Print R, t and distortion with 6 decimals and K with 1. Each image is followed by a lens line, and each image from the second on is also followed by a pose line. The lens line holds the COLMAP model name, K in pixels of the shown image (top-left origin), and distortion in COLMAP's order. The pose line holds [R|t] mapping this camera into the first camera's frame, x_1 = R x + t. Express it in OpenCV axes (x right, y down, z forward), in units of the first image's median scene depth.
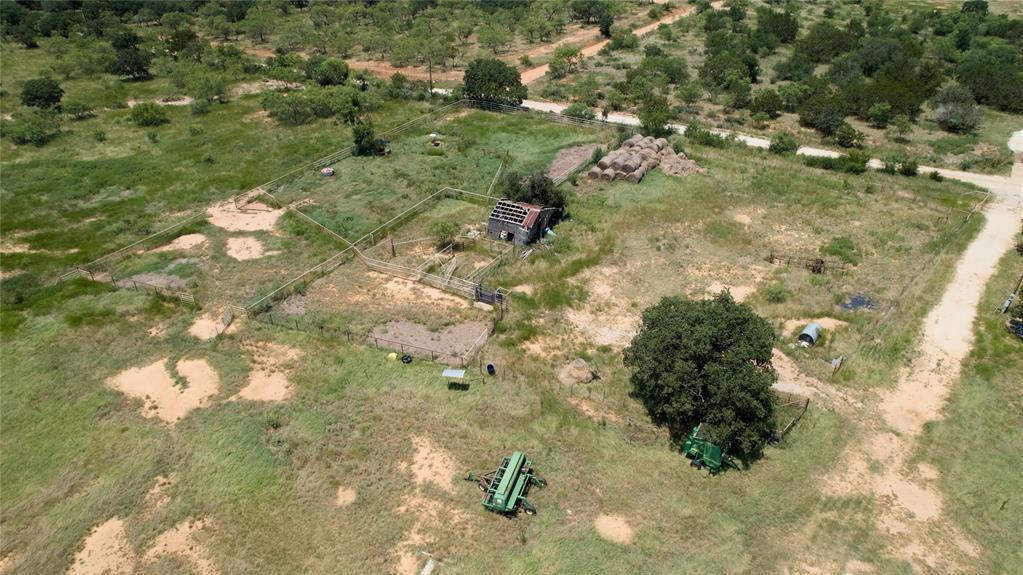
lens RADIAL K [[650.1, 0, 511.5], [0, 650.1, 287.5], [0, 0, 1]] dist [-0.074577, 0.060419]
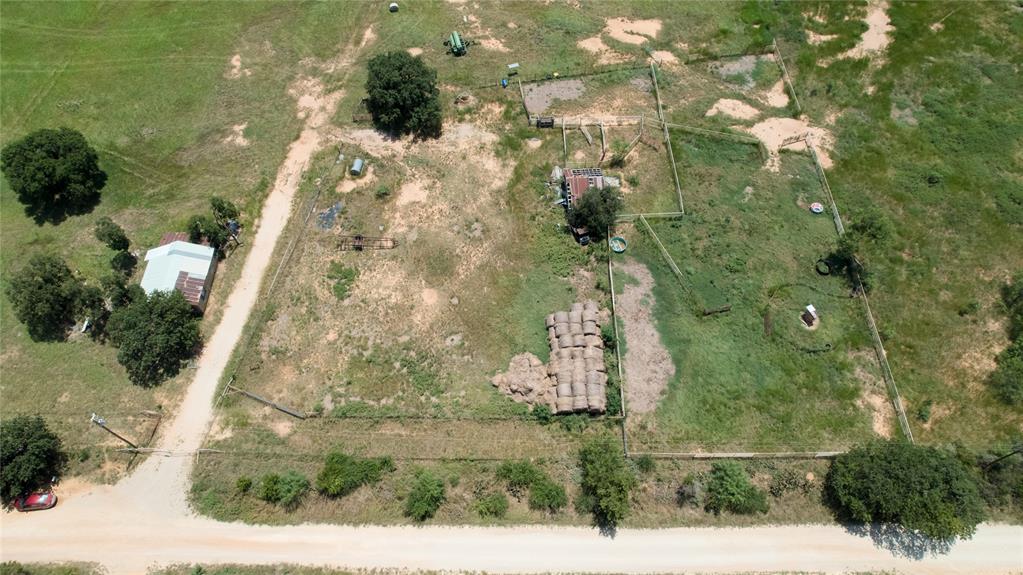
lens RADIAL K [[650.1, 0, 511.5], [0, 650.1, 287.5], [0, 0, 1]] dist [-0.074577, 0.060419]
pose [[-0.839210, 0.469813, -0.273864, 0.704712], [-0.289013, 0.041272, 0.956435, -1.565145], [0.460649, 0.881800, 0.101146, 1.237648]]
